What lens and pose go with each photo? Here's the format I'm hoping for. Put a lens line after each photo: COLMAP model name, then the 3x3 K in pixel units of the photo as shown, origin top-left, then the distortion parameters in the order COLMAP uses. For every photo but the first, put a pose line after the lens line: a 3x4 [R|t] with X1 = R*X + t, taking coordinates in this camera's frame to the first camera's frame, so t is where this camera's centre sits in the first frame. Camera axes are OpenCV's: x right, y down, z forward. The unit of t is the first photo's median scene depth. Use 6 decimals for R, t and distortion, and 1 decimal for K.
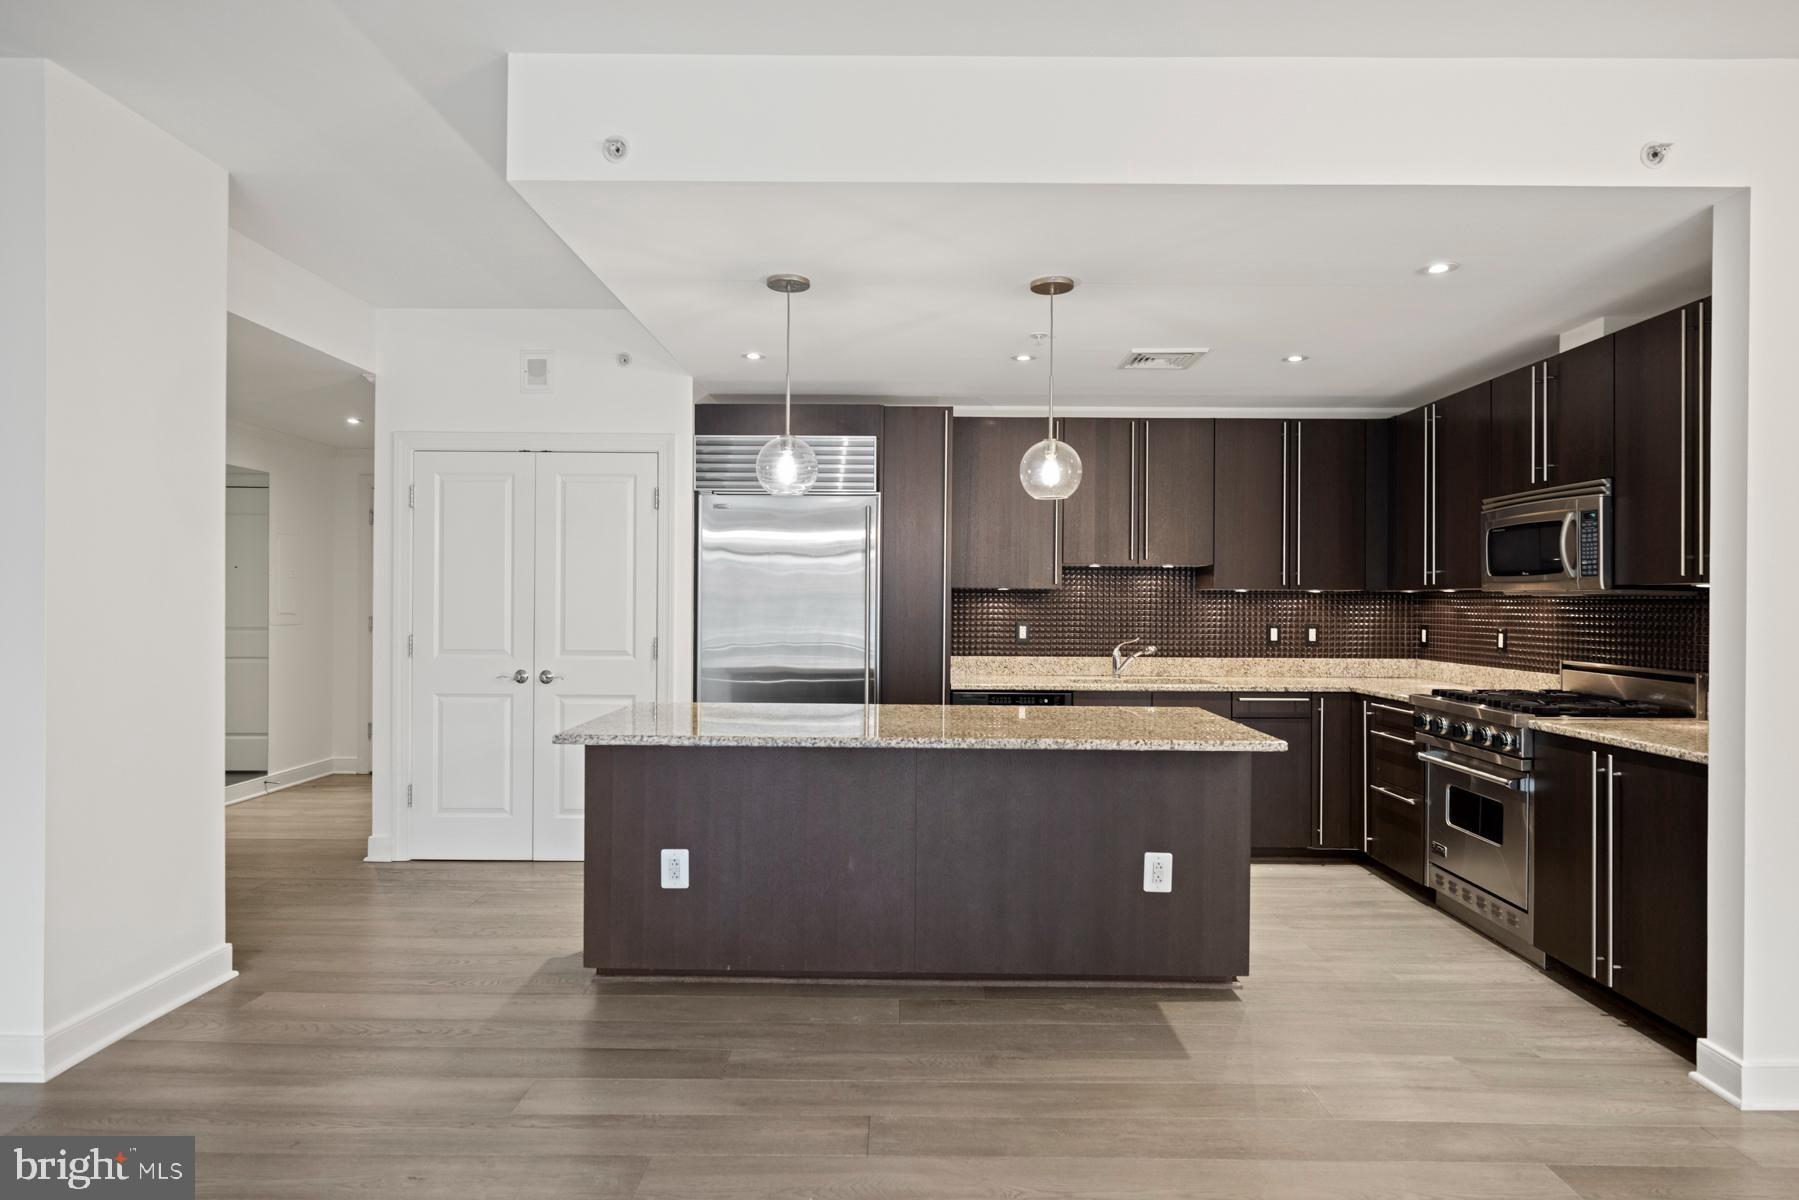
lens RADIAL K [[1011.3, 0, 900.7], [0, 1011.3, 591.7], [0, 0, 1]] dist [0.000426, -0.000073]
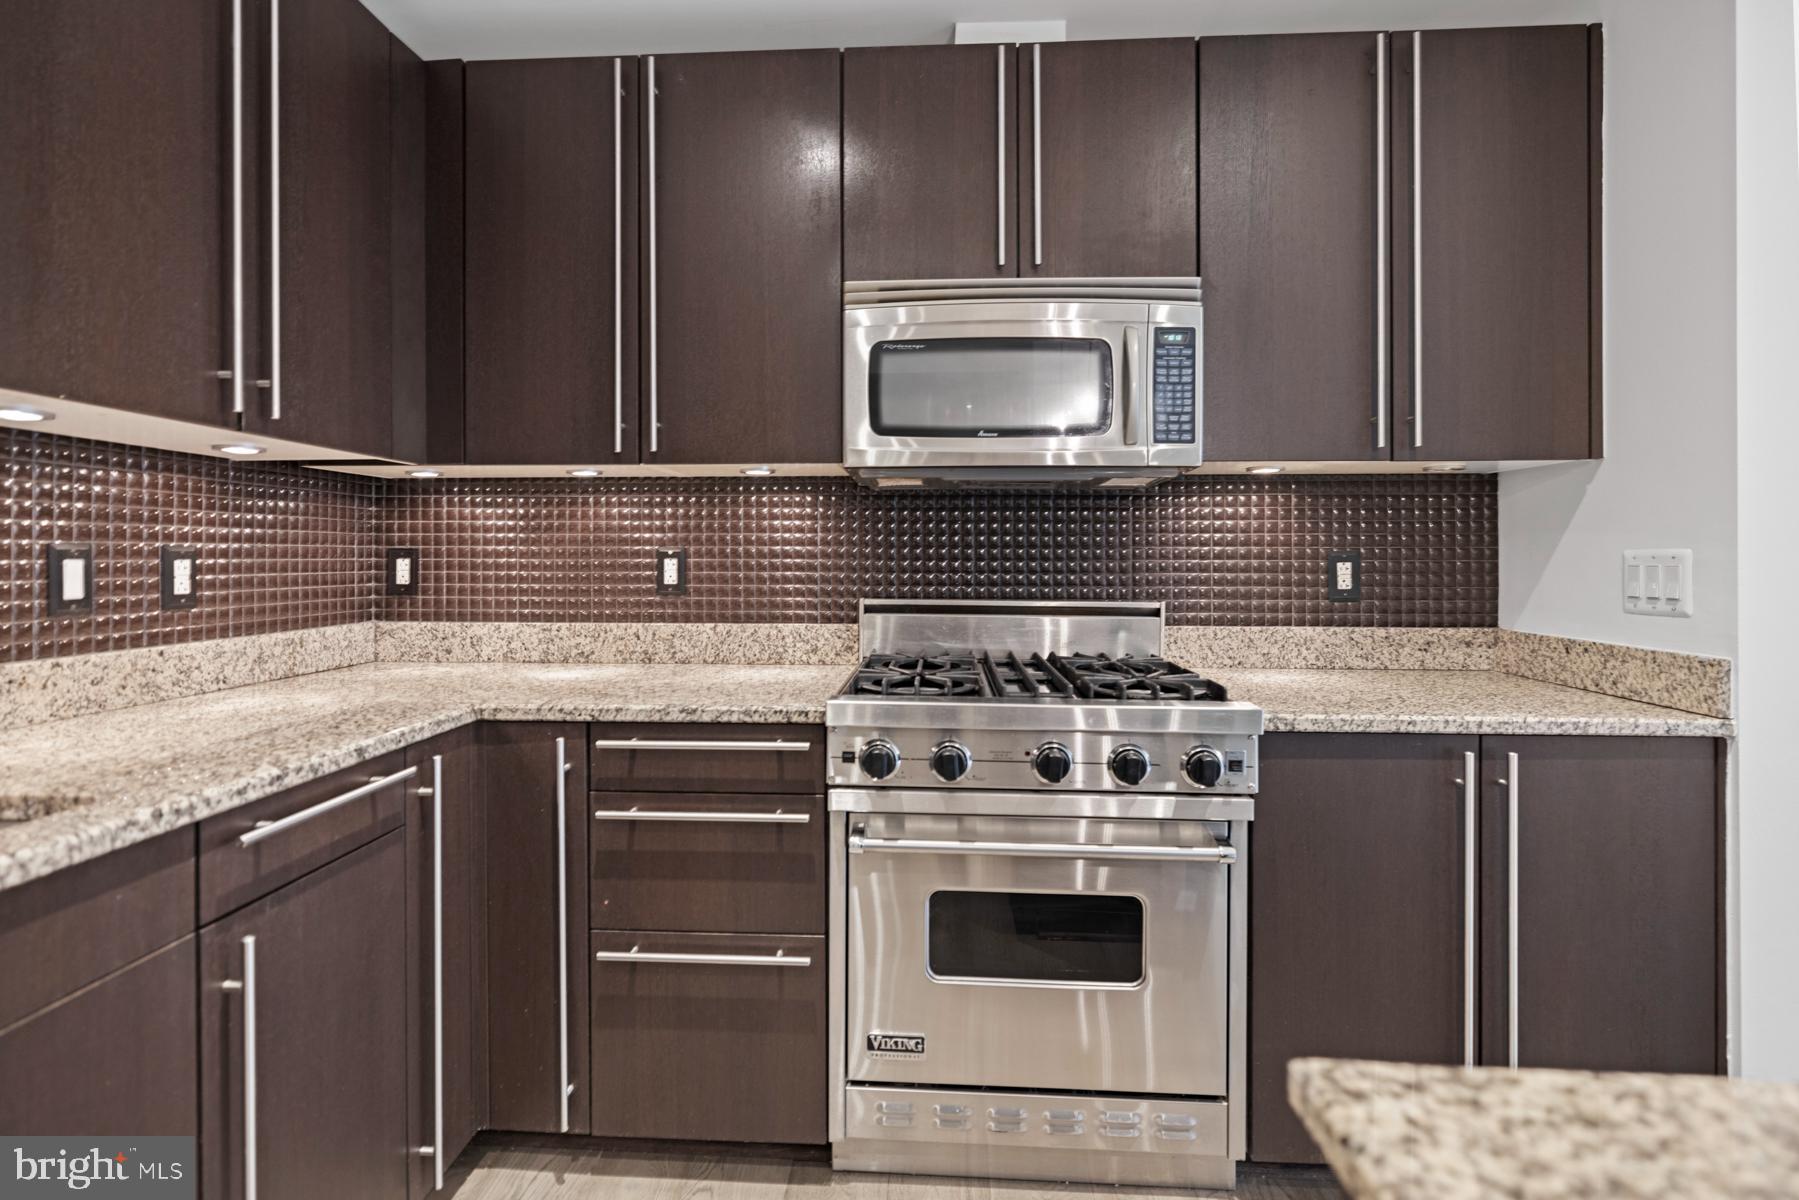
lens RADIAL K [[877.2, 0, 889.2], [0, 877.2, 555.6], [0, 0, 1]] dist [-0.001916, 0.000069]
pose [[0.049793, -0.002487, 0.998756, 0.135369], [-0.011580, 0.999928, 0.003067, 0.036770], [-0.998692, -0.011718, 0.049761, 0.857836]]
